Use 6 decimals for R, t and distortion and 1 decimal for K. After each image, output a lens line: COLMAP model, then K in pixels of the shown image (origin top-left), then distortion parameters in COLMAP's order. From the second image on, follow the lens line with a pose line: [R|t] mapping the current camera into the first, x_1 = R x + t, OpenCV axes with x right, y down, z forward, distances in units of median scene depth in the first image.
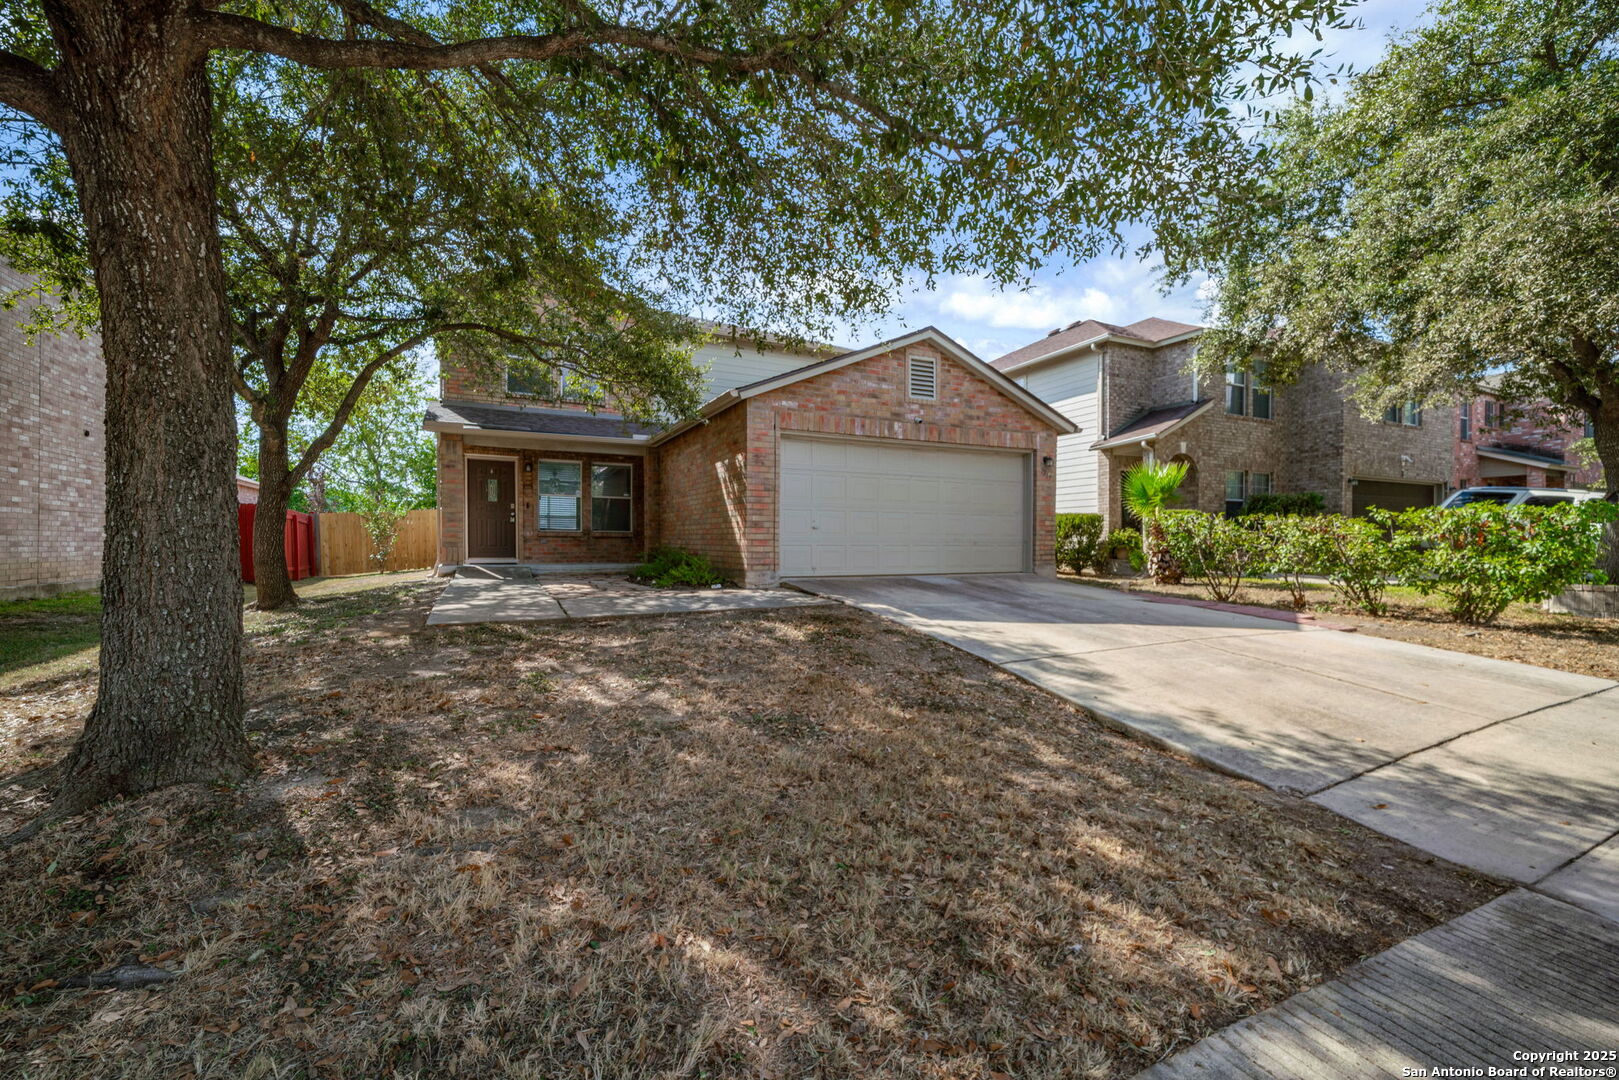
lens RADIAL K [[669.2, 0, 816.3], [0, 669.2, 548.6], [0, 0, 1]] dist [-0.000377, -0.000058]
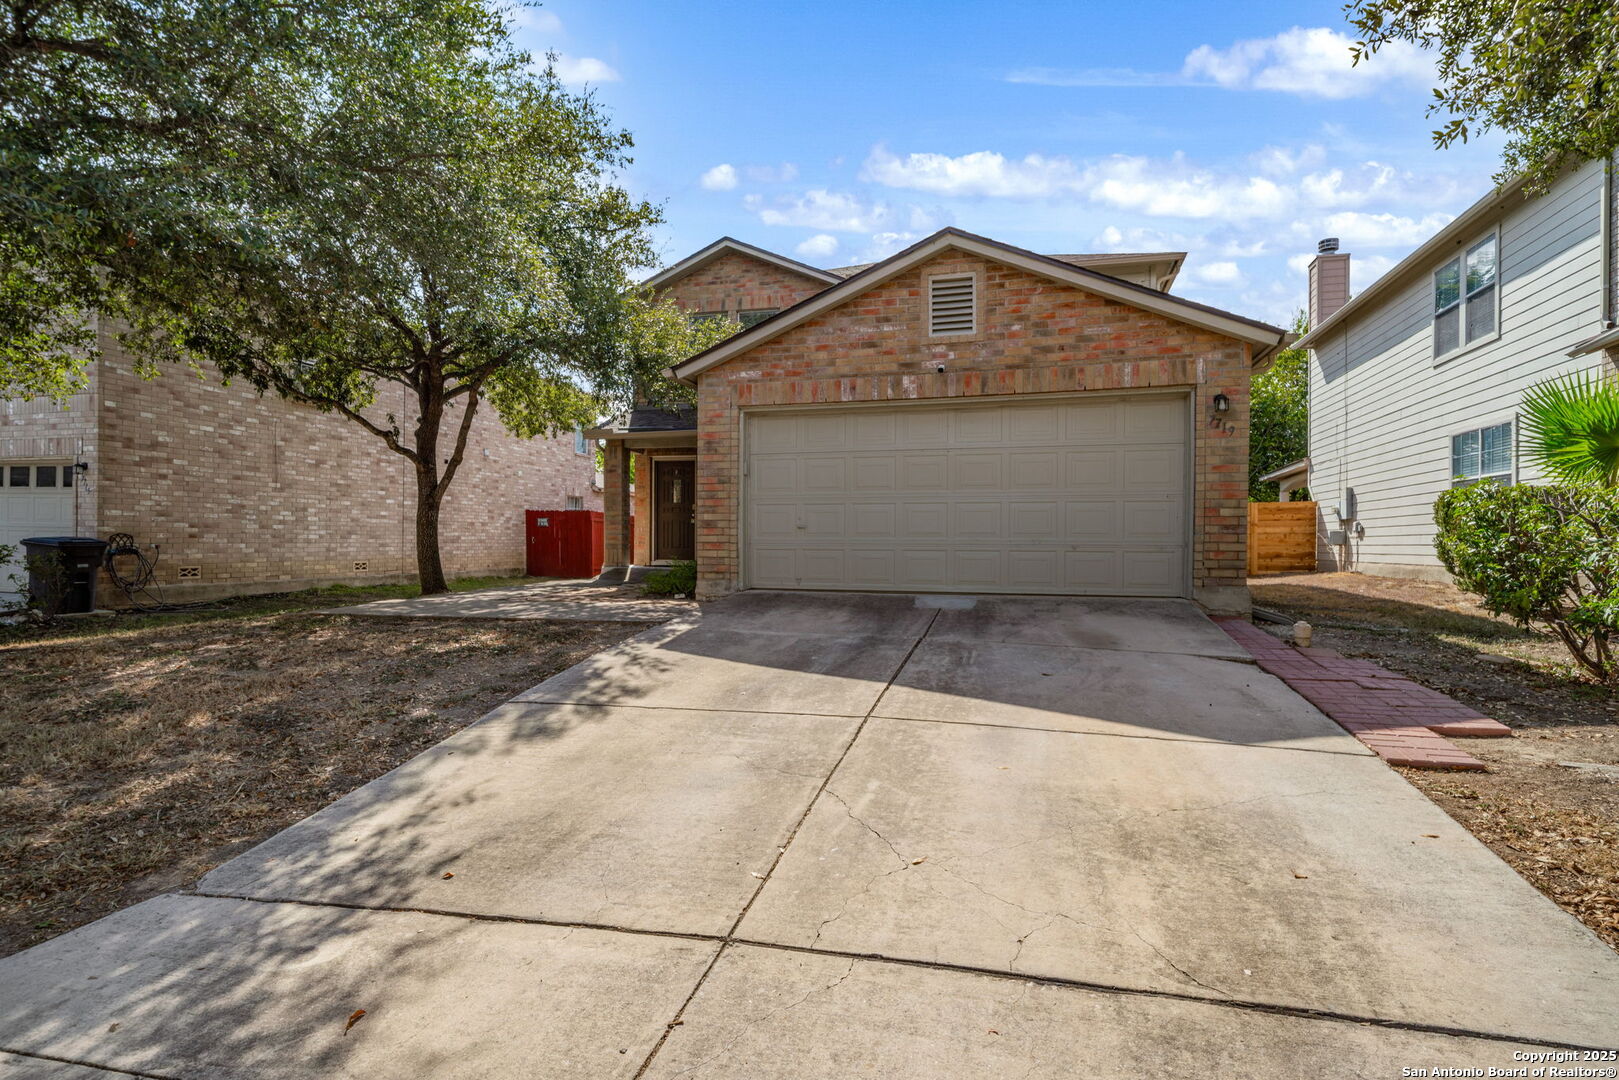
lens RADIAL K [[855.7, 0, 809.5], [0, 855.7, 540.0], [0, 0, 1]] dist [0.003926, -0.000020]
pose [[0.735761, -0.001345, -0.677240, 0.671467], [-0.006764, 0.999934, -0.009335, -0.006783], [0.677207, 0.011450, 0.735703, 0.274669]]
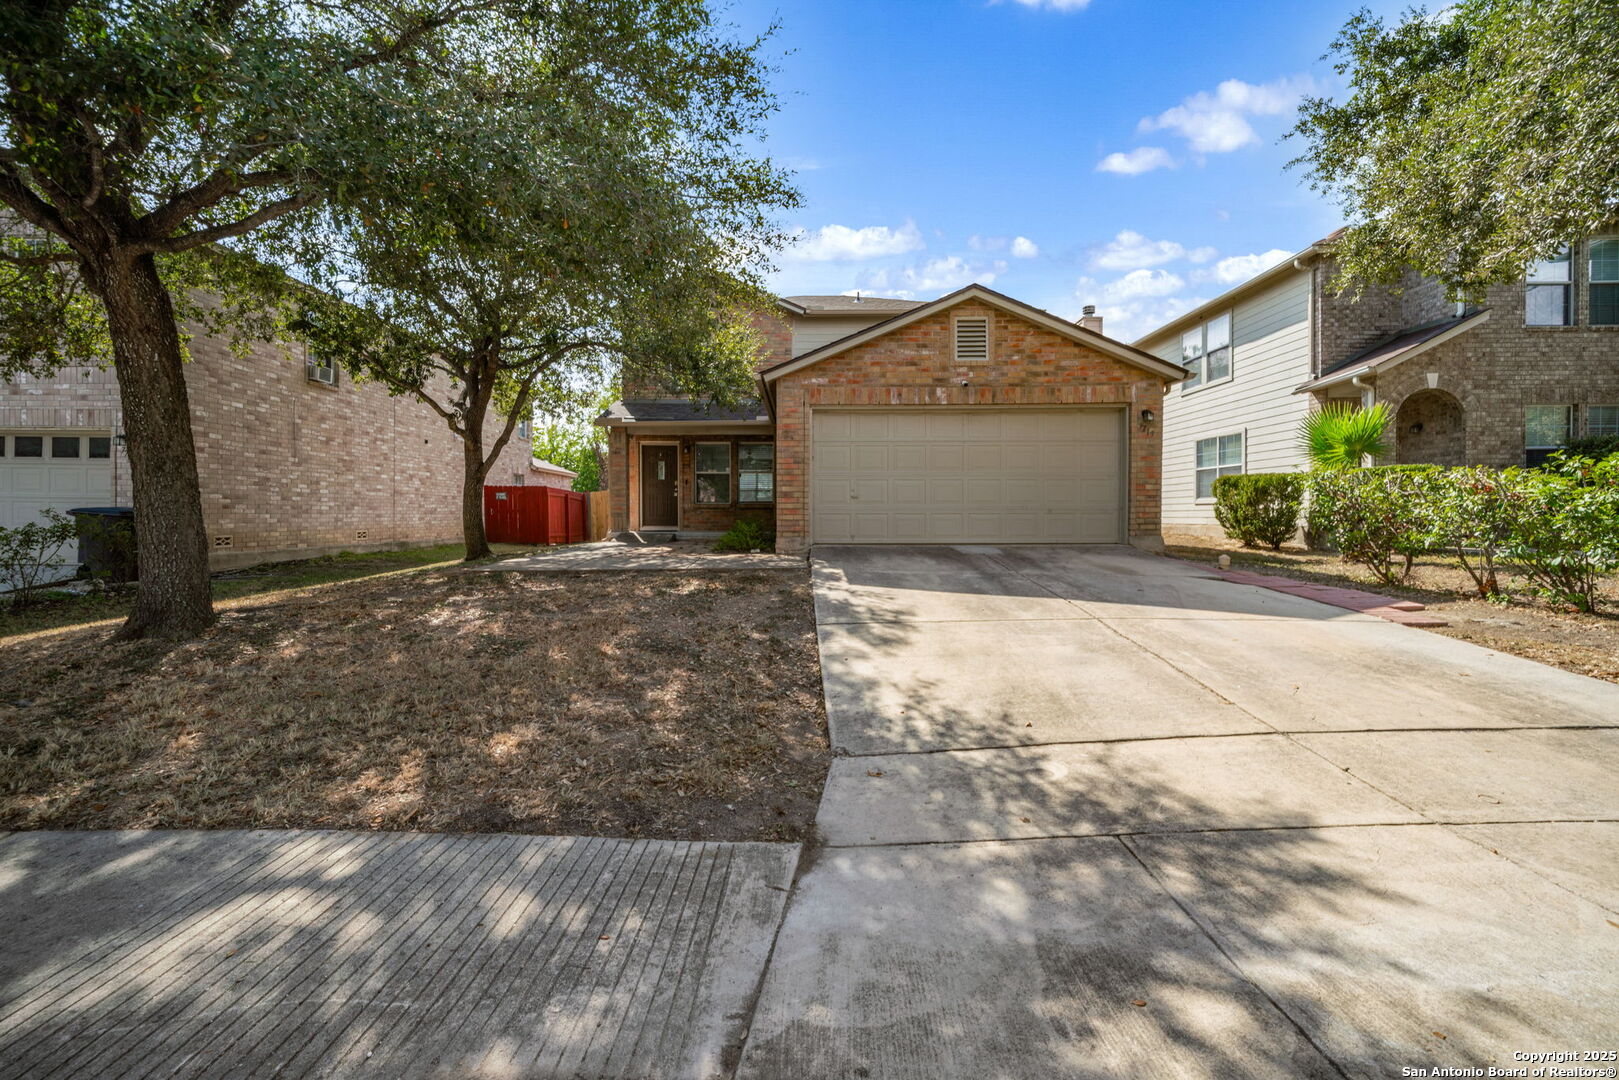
lens RADIAL K [[682.9, 0, 810.5], [0, 682.9, 520.0], [0, 0, 1]] dist [-0.001058, -0.000389]
pose [[0.894949, -0.001368, -0.446166, 0.405906], [0.001086, 0.999999, -0.000886, 0.005298], [0.446166, 0.000308, 0.894950, 0.023536]]
